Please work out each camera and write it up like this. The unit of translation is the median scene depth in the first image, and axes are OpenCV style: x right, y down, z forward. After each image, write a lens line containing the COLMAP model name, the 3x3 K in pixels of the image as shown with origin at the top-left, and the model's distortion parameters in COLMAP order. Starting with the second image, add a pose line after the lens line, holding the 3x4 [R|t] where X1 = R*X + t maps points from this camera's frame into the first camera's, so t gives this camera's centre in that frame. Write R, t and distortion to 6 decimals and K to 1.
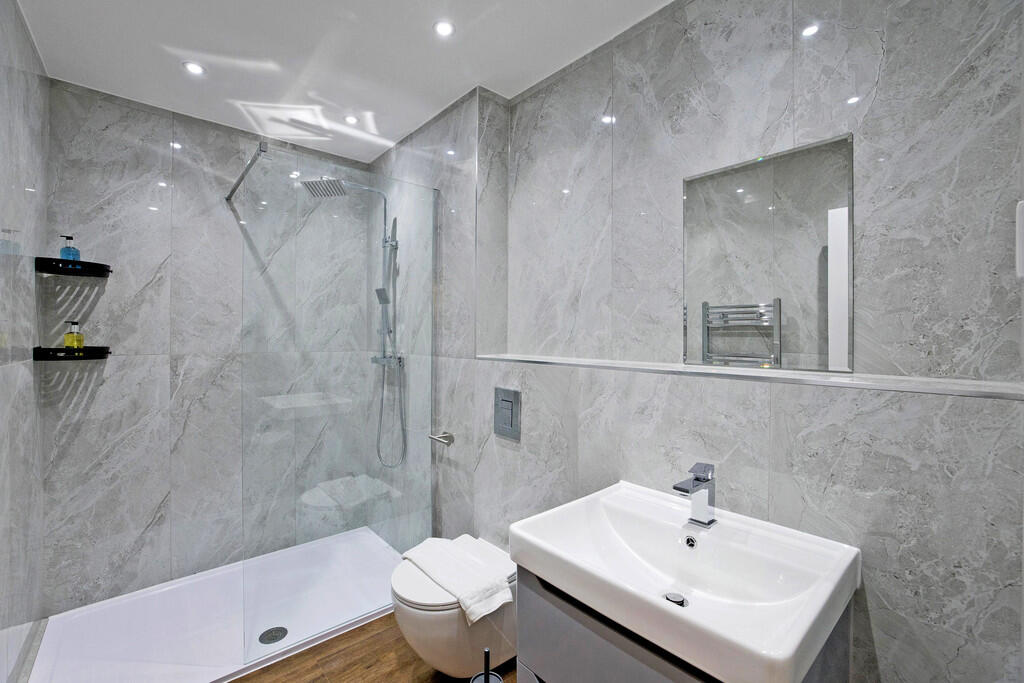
lens RADIAL K [[436.5, 0, 507.5], [0, 436.5, 335.1], [0, 0, 1]] dist [-0.046824, 0.015669]
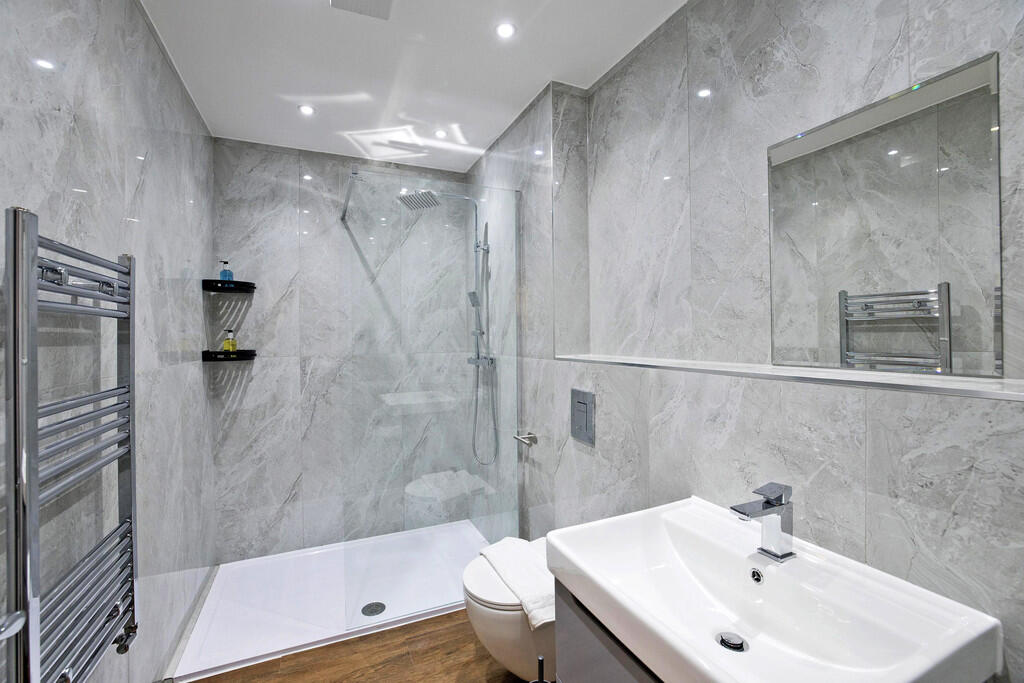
lens RADIAL K [[436.5, 0, 507.5], [0, 436.5, 335.1], [0, 0, 1]] dist [-0.046824, 0.015669]
pose [[0.957331, -0.017207, -0.288481, 0.109334], [0.016879, 0.999851, -0.003624, 0.001813], [0.288500, -0.001400, 0.957479, 0.030537]]
